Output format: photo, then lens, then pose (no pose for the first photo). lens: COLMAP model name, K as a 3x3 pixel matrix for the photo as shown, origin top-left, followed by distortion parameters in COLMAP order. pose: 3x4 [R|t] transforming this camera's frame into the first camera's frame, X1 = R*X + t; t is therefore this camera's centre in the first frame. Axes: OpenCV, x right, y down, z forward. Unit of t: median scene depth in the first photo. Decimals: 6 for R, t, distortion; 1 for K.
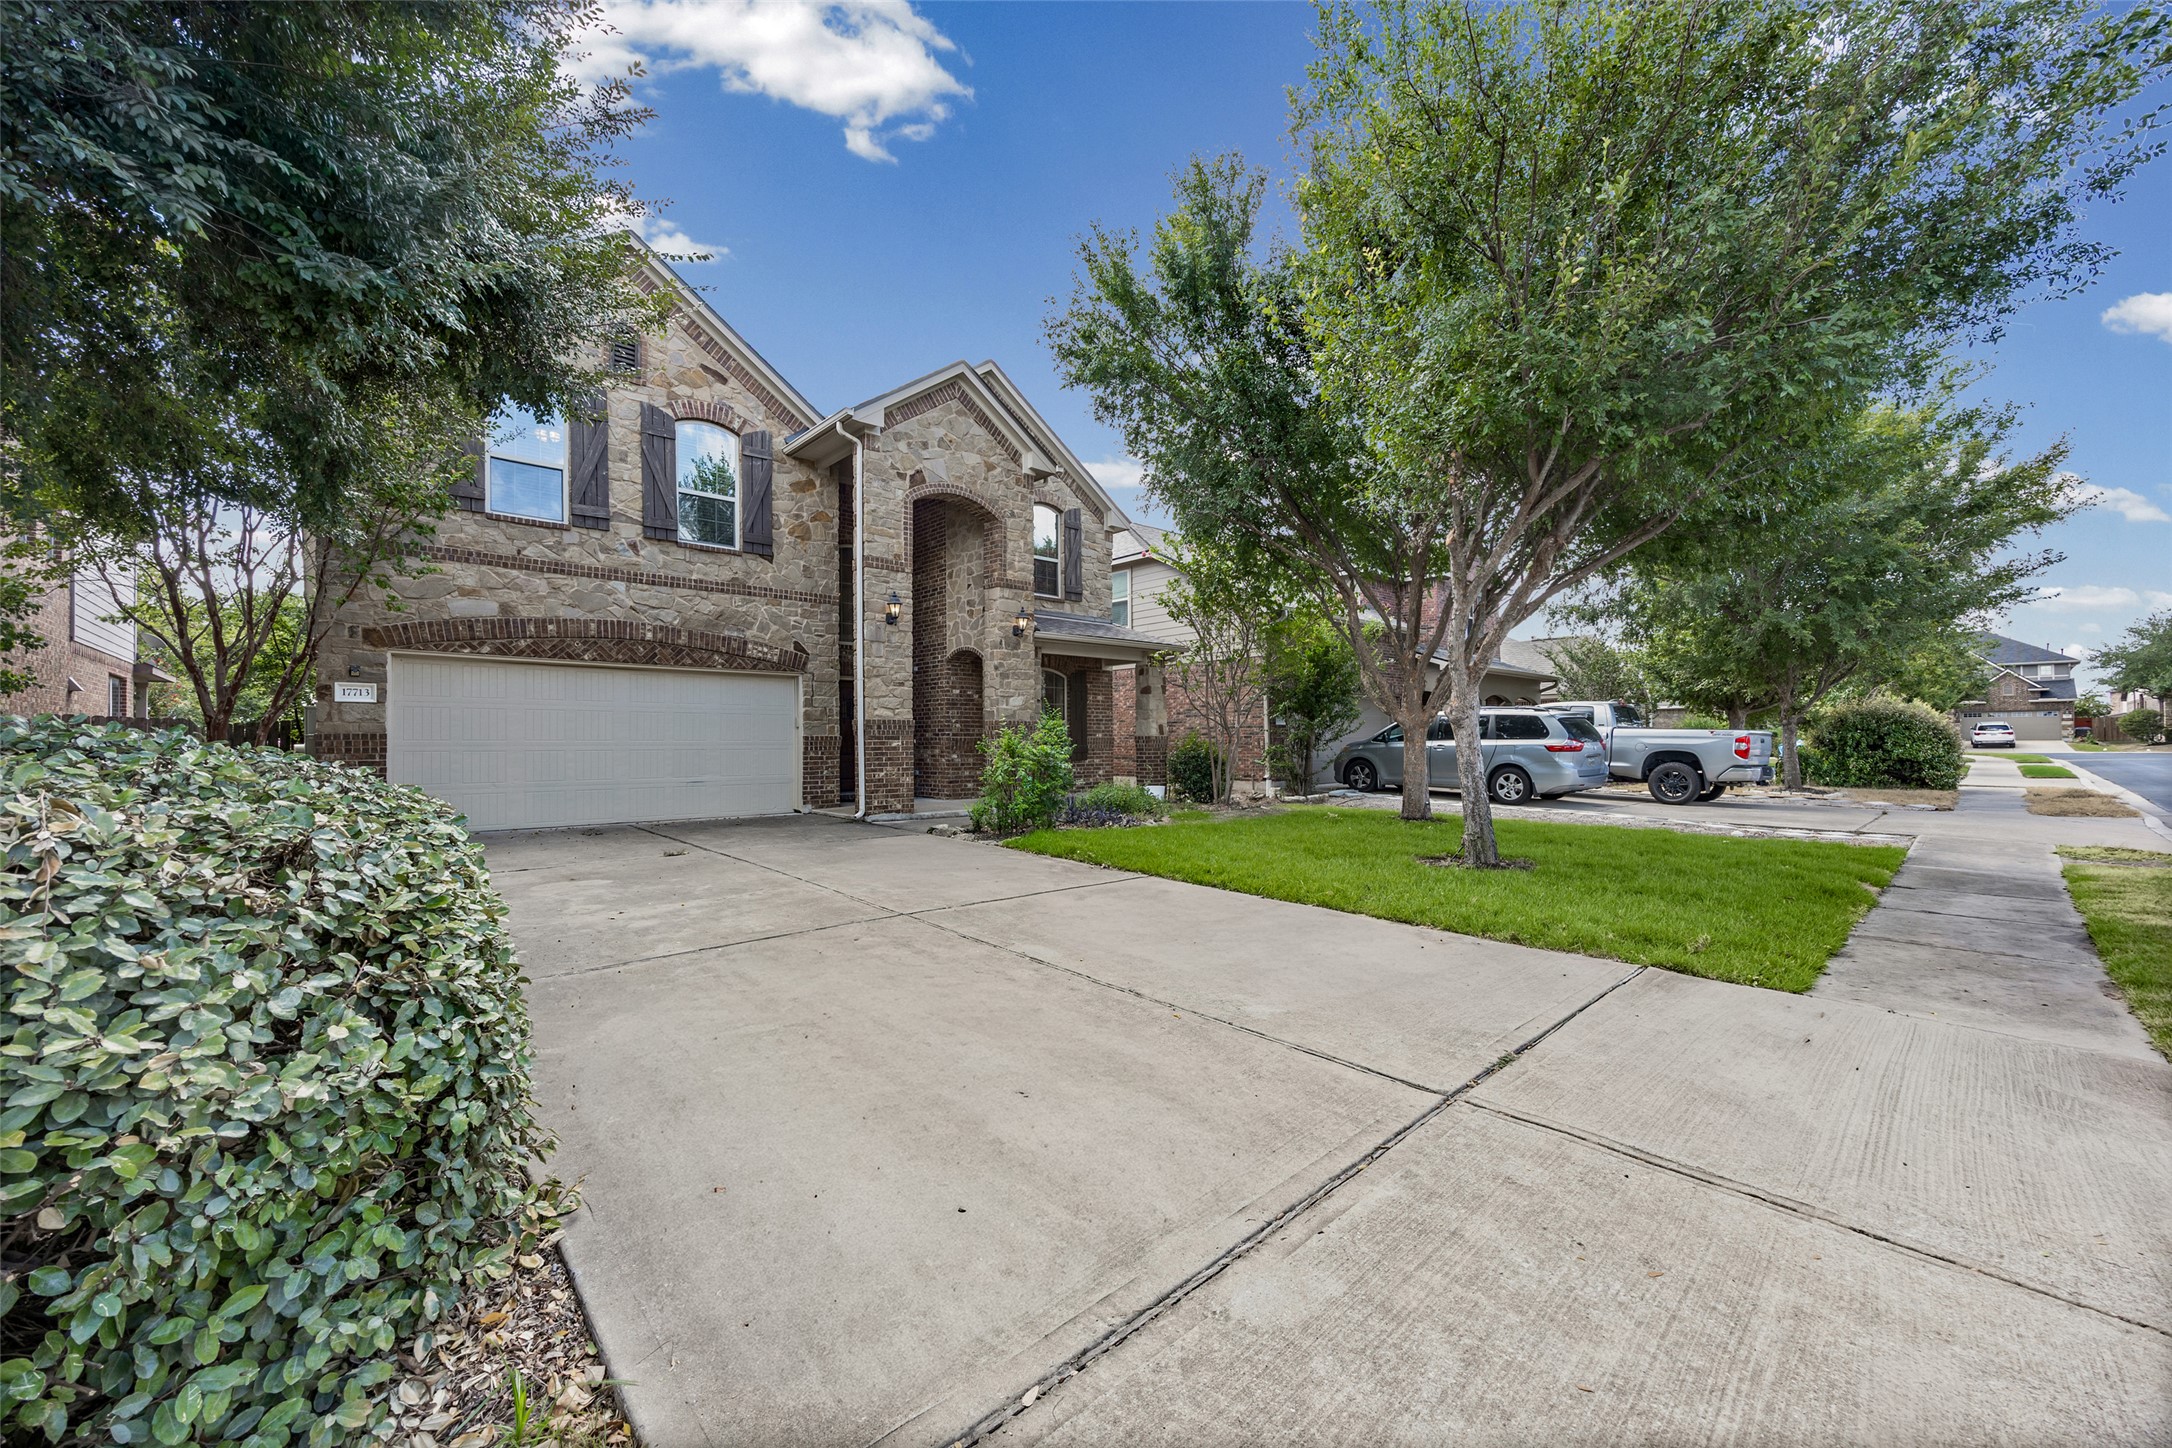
lens RADIAL K [[825.3, 0, 1090.9], [0, 825.3, 727.5], [0, 0, 1]] dist [-0.004058, -0.000010]
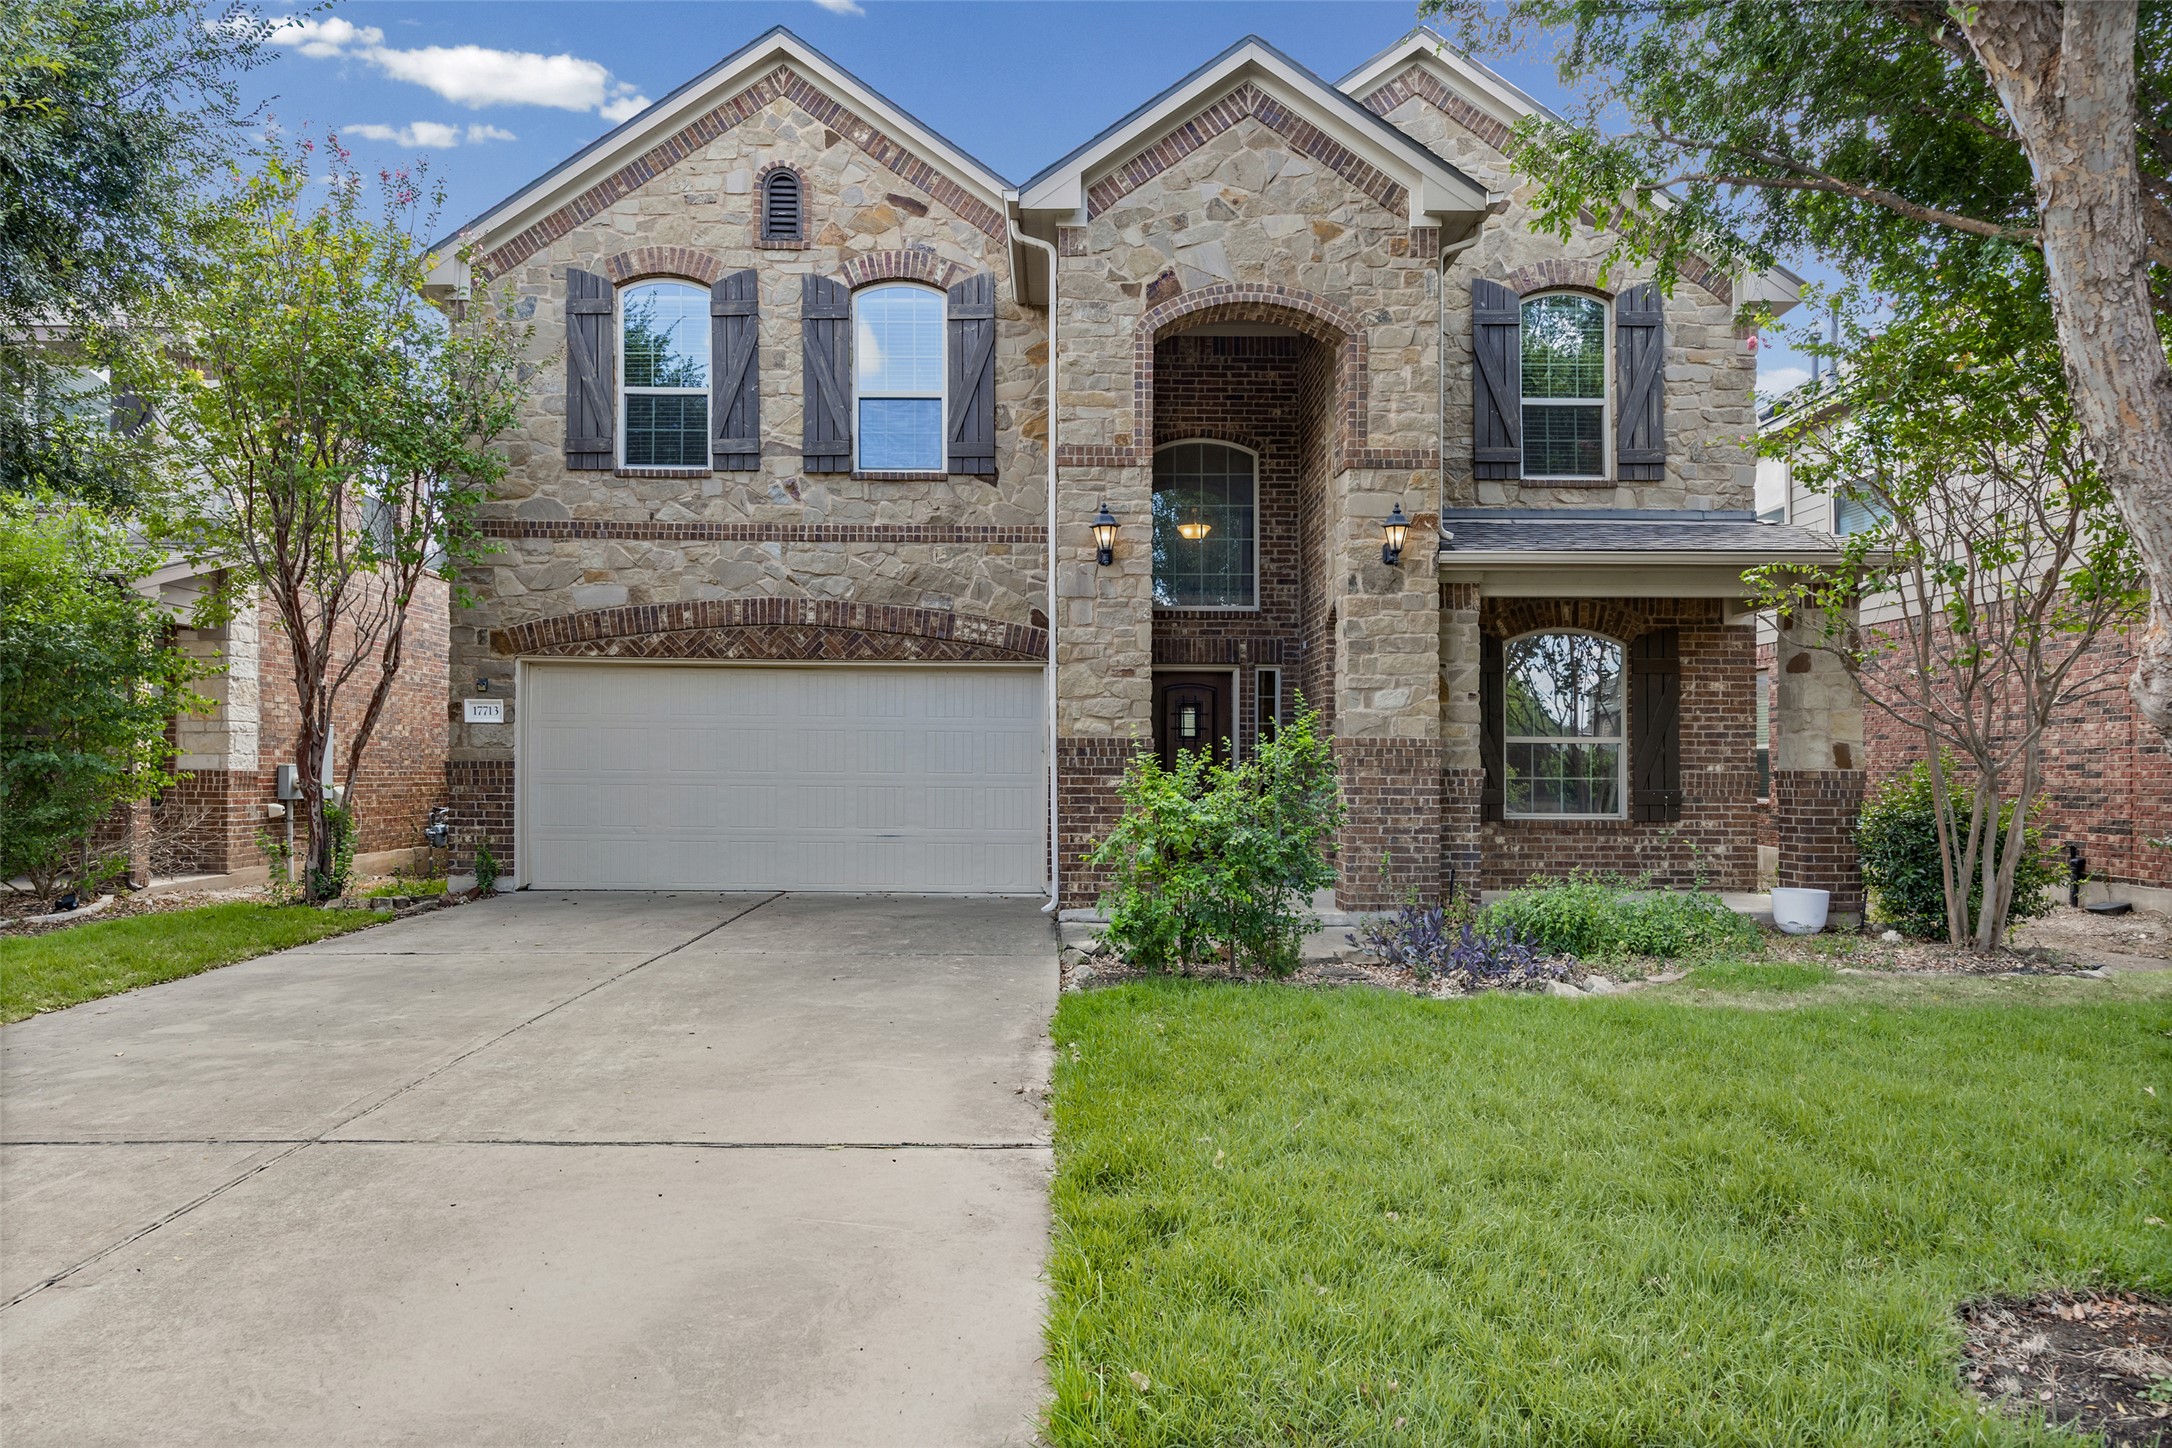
lens RADIAL K [[1233.4, 0, 1085.9], [0, 1233.4, 753.0], [0, 0, 1]] dist [-0.000021, 0.000098]
pose [[0.748348, -0.000624, -0.663306, 0.294085], [0.002071, 0.999997, 0.001396, -0.000815], [0.663303, -0.002418, 0.748347, 0.378950]]
